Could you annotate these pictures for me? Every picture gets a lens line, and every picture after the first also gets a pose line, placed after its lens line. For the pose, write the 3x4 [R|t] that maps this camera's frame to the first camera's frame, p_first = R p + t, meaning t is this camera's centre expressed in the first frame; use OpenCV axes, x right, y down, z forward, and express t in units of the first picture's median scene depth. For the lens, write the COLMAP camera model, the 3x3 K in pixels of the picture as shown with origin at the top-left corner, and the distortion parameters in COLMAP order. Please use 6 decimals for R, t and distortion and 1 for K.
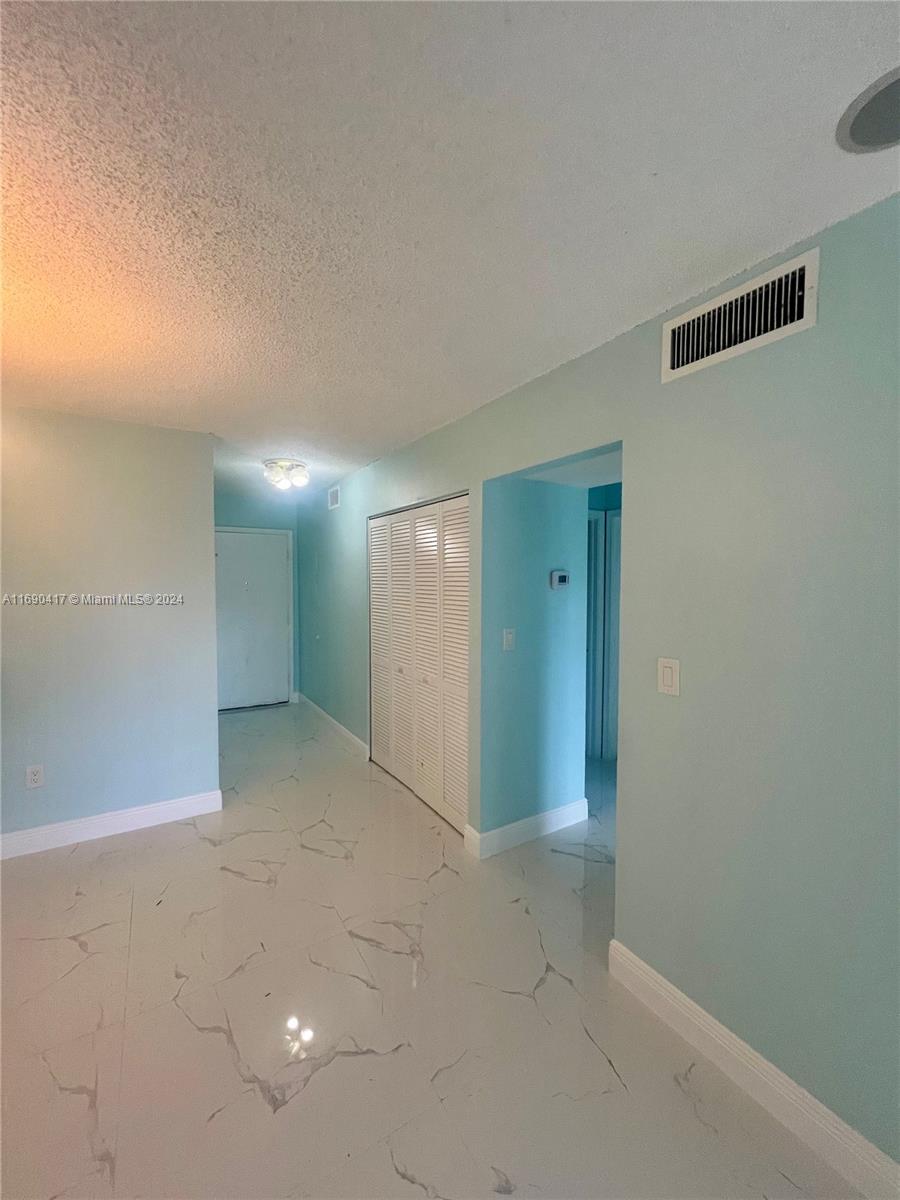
lens RADIAL K [[482.0, 0, 450.7], [0, 482.0, 606.6], [0, 0, 1]] dist [-0.002597, 0.001093]
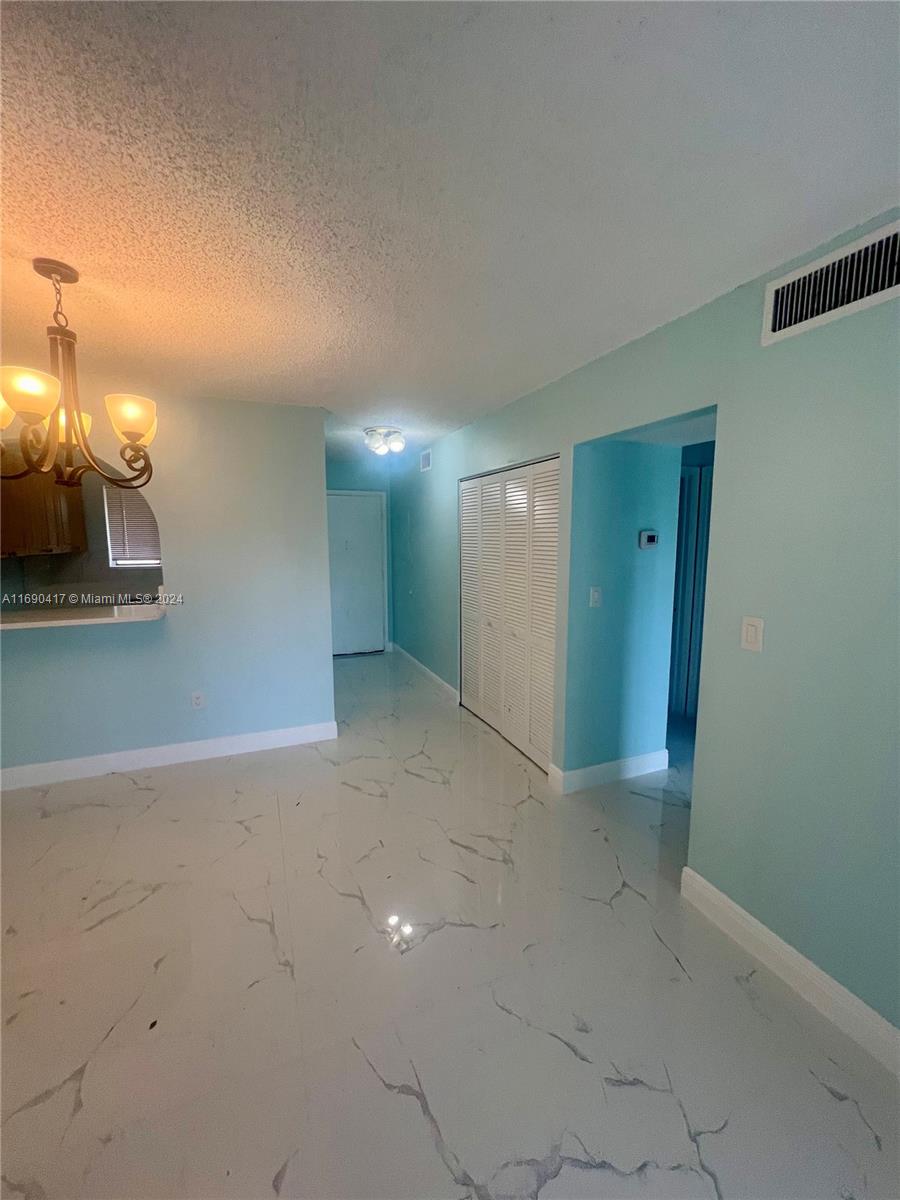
lens RADIAL K [[482.0, 0, 449.5], [0, 482.0, 602.3], [0, 0, 1]] dist [-0.002597, 0.001093]
pose [[0.986035, 0.018047, -0.165560, -0.020531], [-0.004520, 0.996645, 0.081721, -0.005390], [0.166480, -0.079832, 0.982808, -0.097833]]
